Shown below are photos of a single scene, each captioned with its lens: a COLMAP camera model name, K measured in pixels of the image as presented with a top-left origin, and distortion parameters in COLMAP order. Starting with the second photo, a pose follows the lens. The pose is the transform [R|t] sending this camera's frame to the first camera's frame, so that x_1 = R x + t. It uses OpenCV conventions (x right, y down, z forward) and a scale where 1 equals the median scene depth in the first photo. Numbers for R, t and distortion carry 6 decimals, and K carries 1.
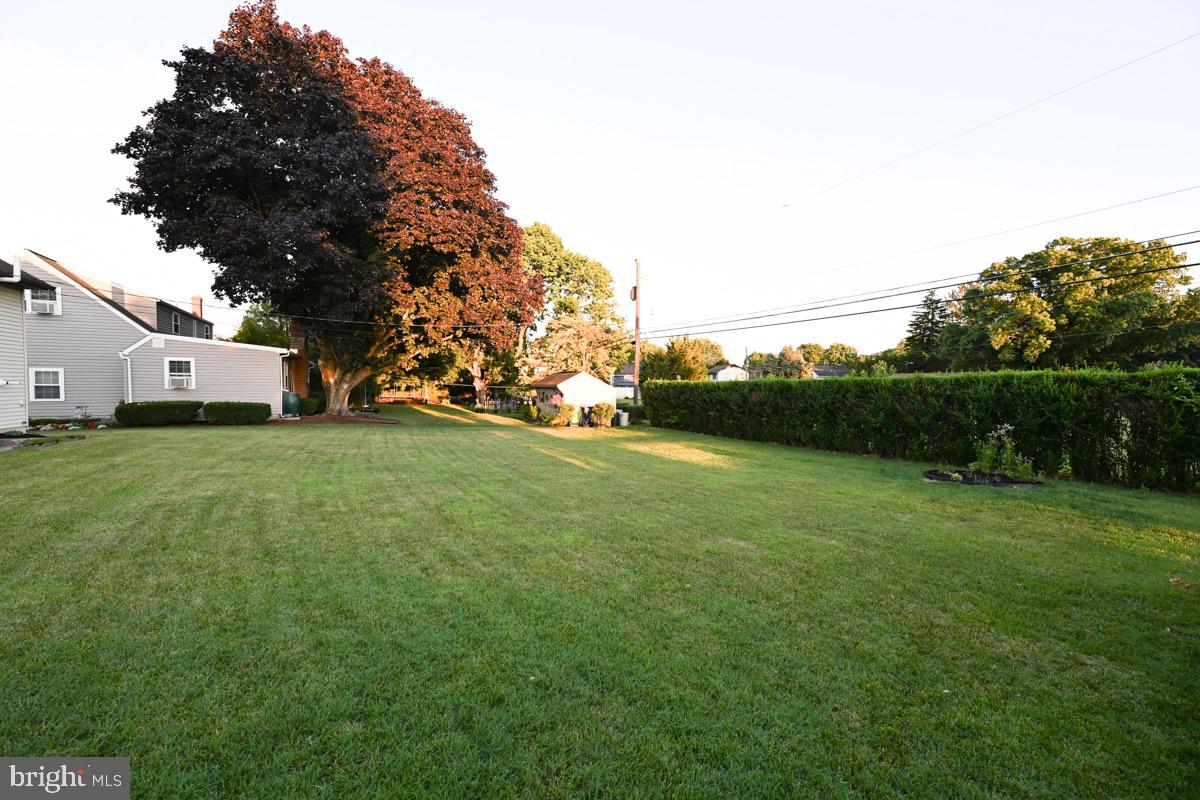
lens RADIAL K [[474.9, 0, 600.0], [0, 474.9, 400.0], [0, 0, 1]] dist [0.000942, 0.000221]
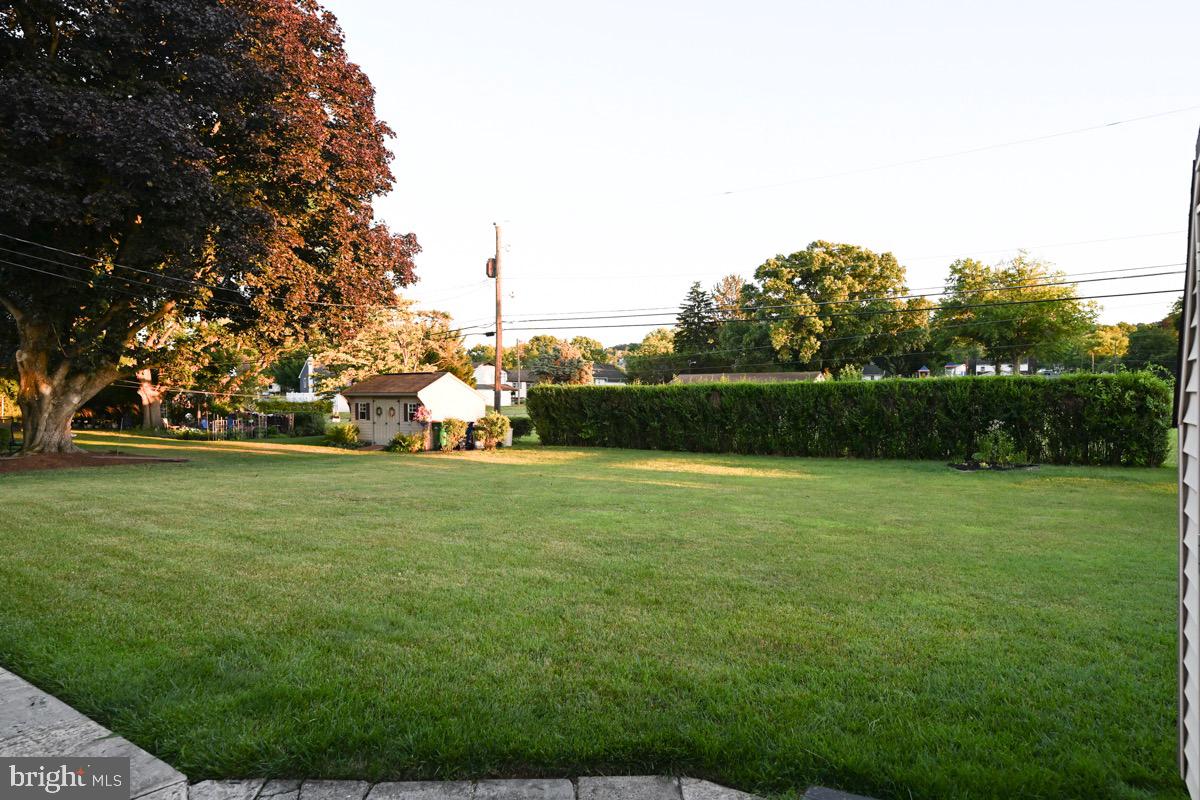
lens RADIAL K [[674.7, 0, 600.0], [0, 674.7, 400.0], [0, 0, 1]] dist [-0.001776, -0.000169]
pose [[0.863721, -0.018419, 0.503633, -0.180311], [0.026502, 0.999609, -0.008892, -0.002312], [-0.503273, 0.021028, 0.863872, 0.004507]]
